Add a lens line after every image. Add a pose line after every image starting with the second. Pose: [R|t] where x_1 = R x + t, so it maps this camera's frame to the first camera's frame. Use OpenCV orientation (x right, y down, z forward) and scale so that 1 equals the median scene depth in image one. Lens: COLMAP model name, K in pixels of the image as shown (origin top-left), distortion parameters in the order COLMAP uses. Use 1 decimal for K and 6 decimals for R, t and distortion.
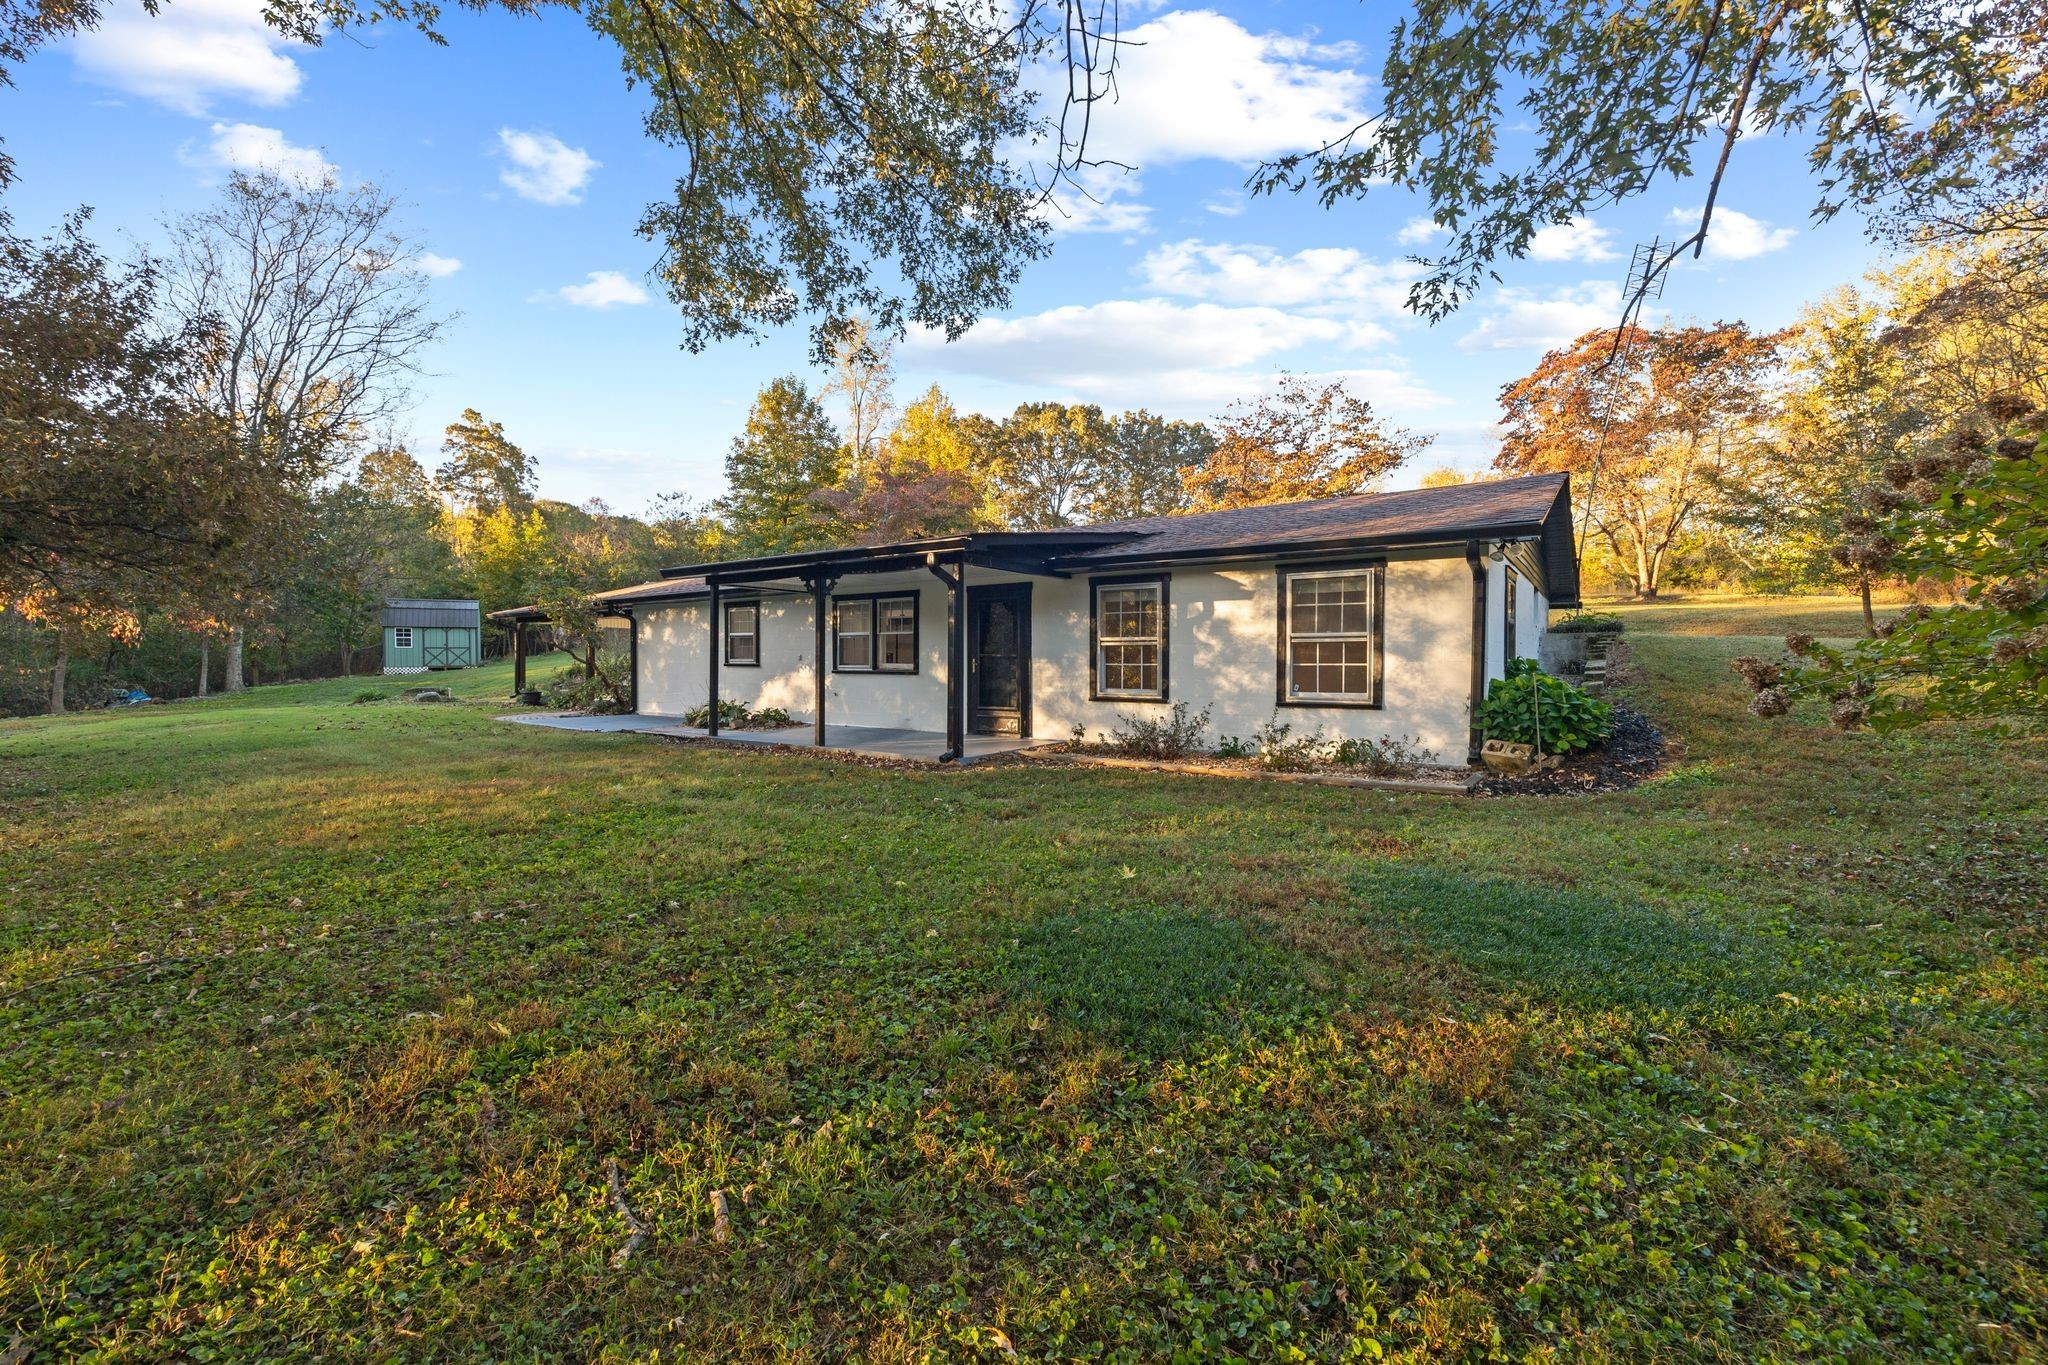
lens RADIAL K [[833.1, 0, 1023.3], [0, 833.1, 674.9], [0, 0, 1]] dist [-0.007081, -0.000919]
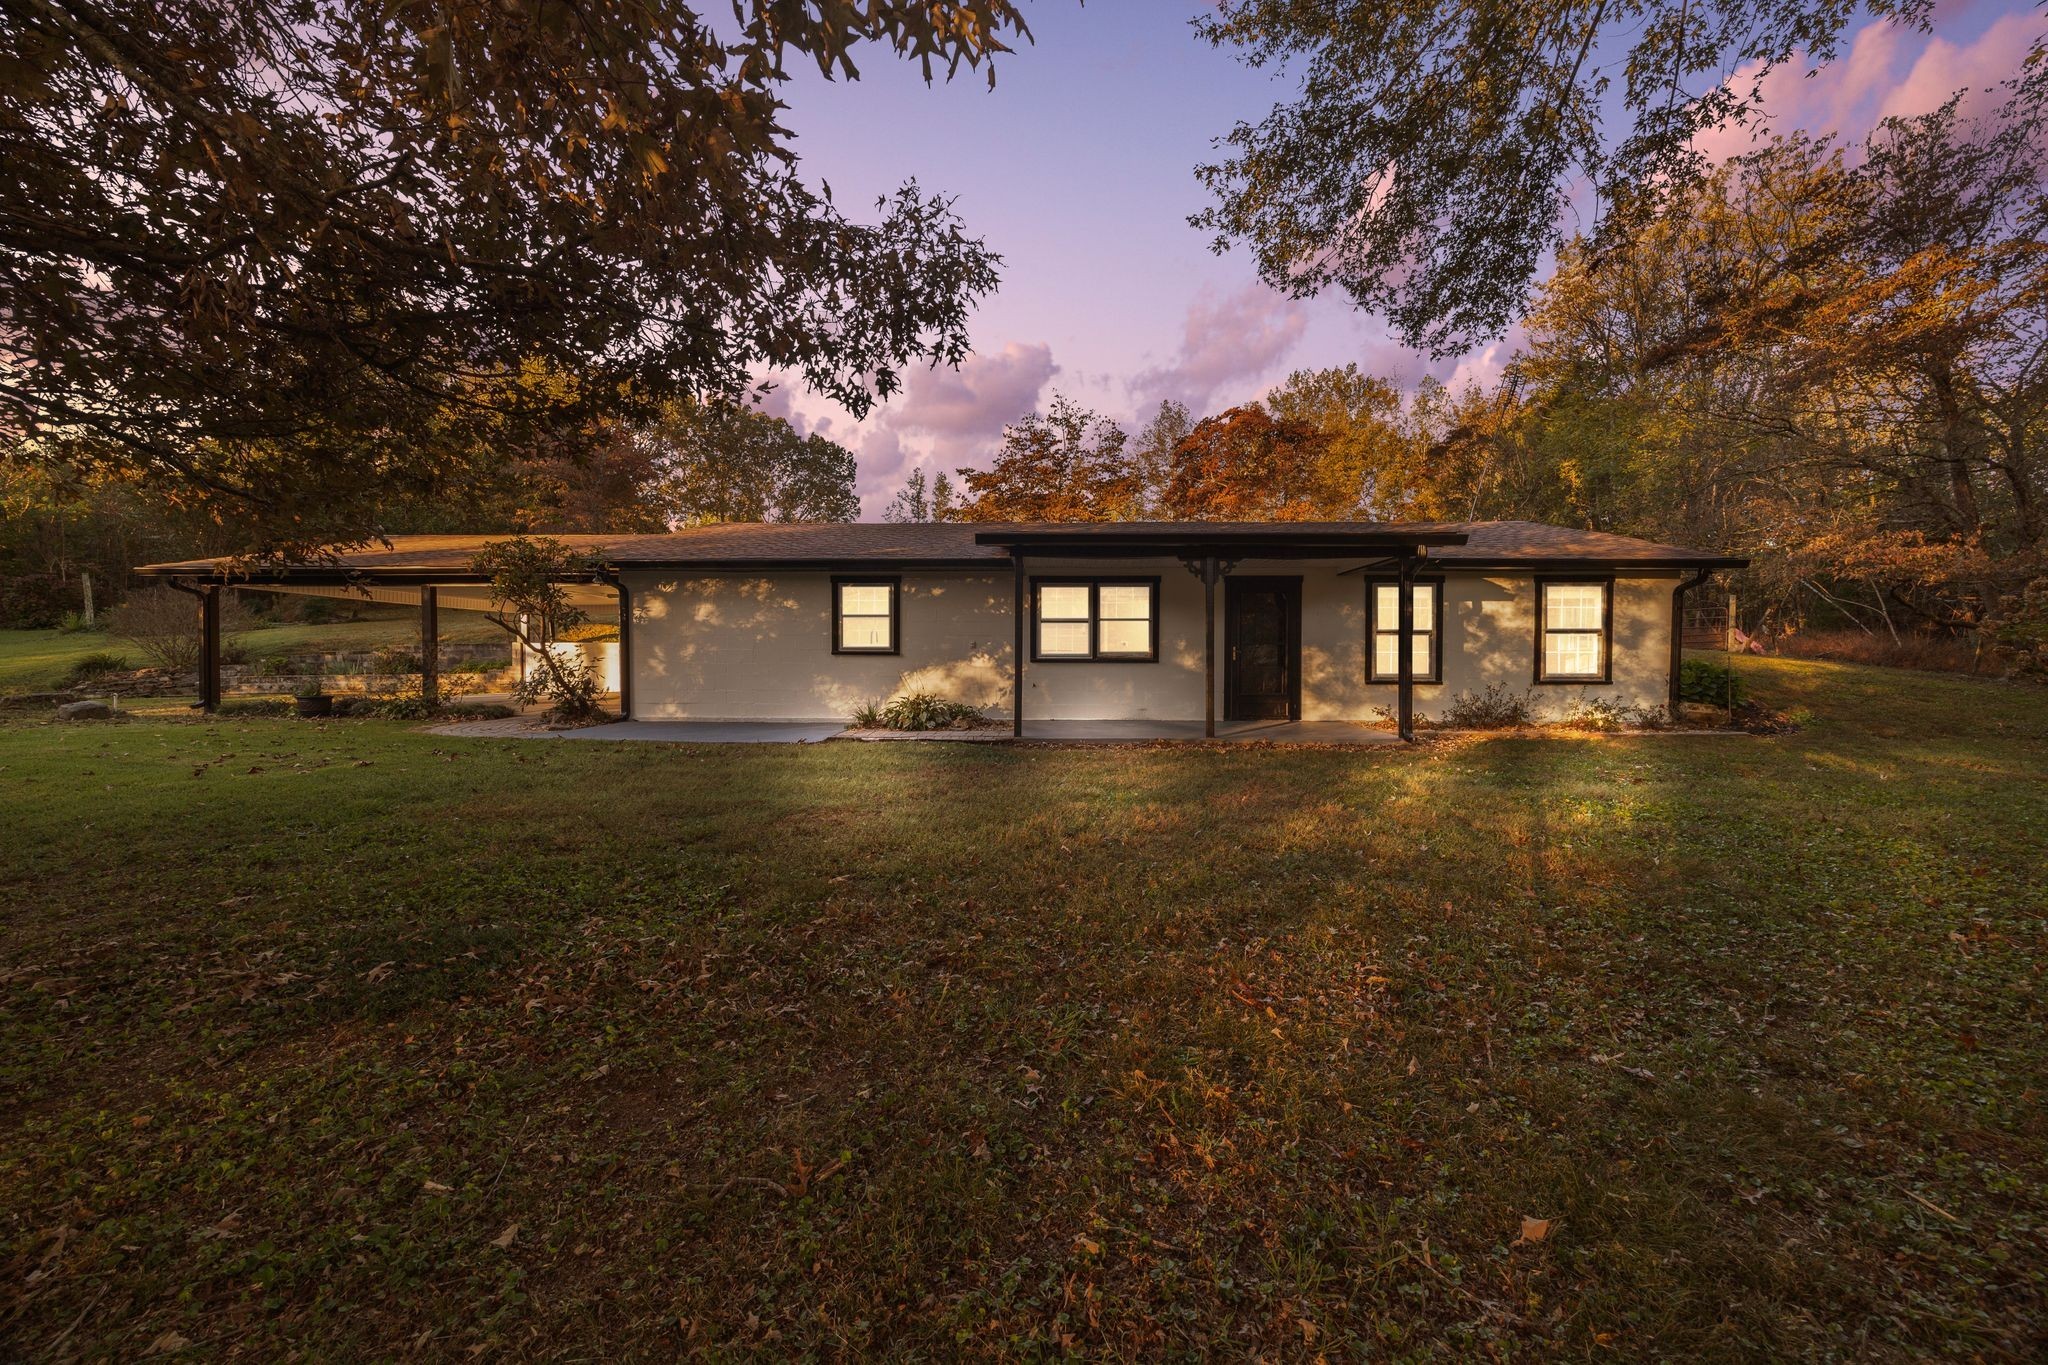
lens RADIAL K [[833.1, 0, 1023.9], [0, 833.1, 682.0], [0, 0, 1]] dist [-0.007081, -0.000919]
pose [[0.826757, -0.004345, 0.562543, -1.009347], [0.007662, 0.999964, -0.003537, 0.031161], [-0.562507, 0.007235, 0.826761, 0.361636]]
